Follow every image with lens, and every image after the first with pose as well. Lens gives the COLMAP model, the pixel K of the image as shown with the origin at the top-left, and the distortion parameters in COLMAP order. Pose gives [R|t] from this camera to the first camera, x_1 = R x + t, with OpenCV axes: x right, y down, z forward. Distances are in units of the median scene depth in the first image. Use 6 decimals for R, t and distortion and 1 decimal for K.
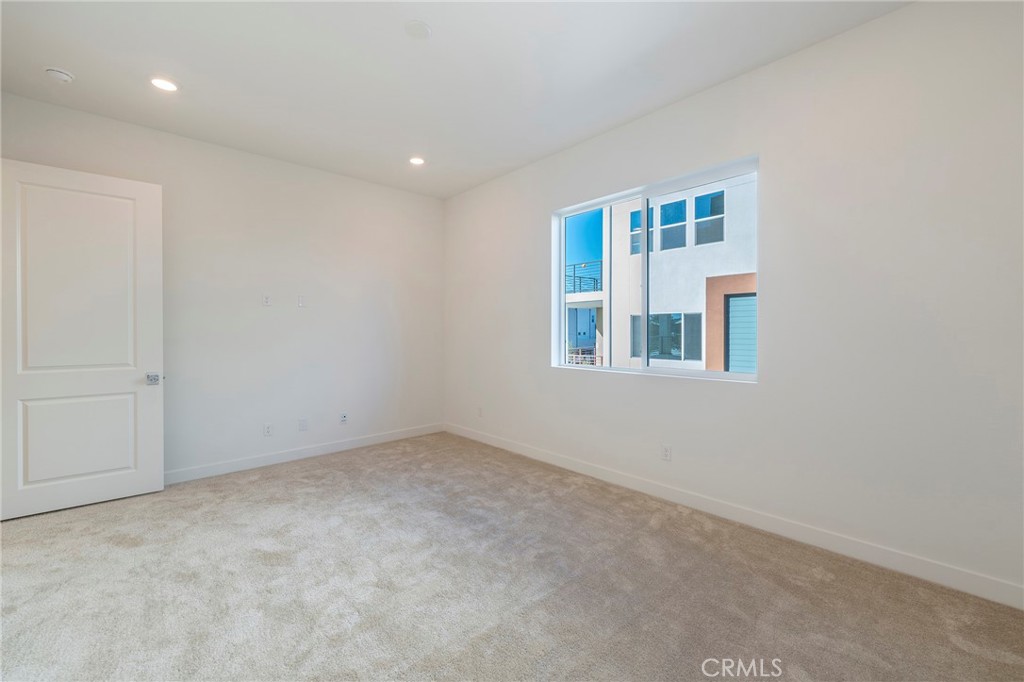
lens RADIAL K [[429.0, 0, 504.6], [0, 429.0, 328.7], [0, 0, 1]] dist [0.002576, -0.000110]
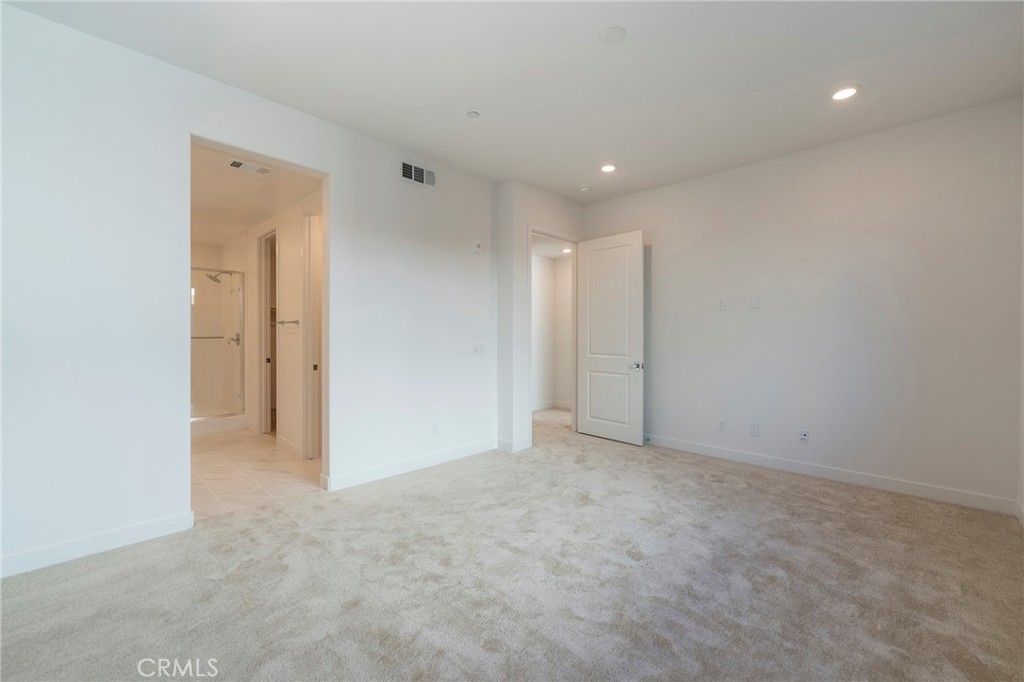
lens RADIAL K [[411.5, 0, 511.4], [0, 411.5, 332.9], [0, 0, 1]] dist [0.000673, 0.000114]
pose [[0.061427, 0.002235, -0.998109, 0.563362], [0.003994, 0.999989, 0.002485, -0.000567], [0.998104, -0.004139, 0.061418, 0.524069]]
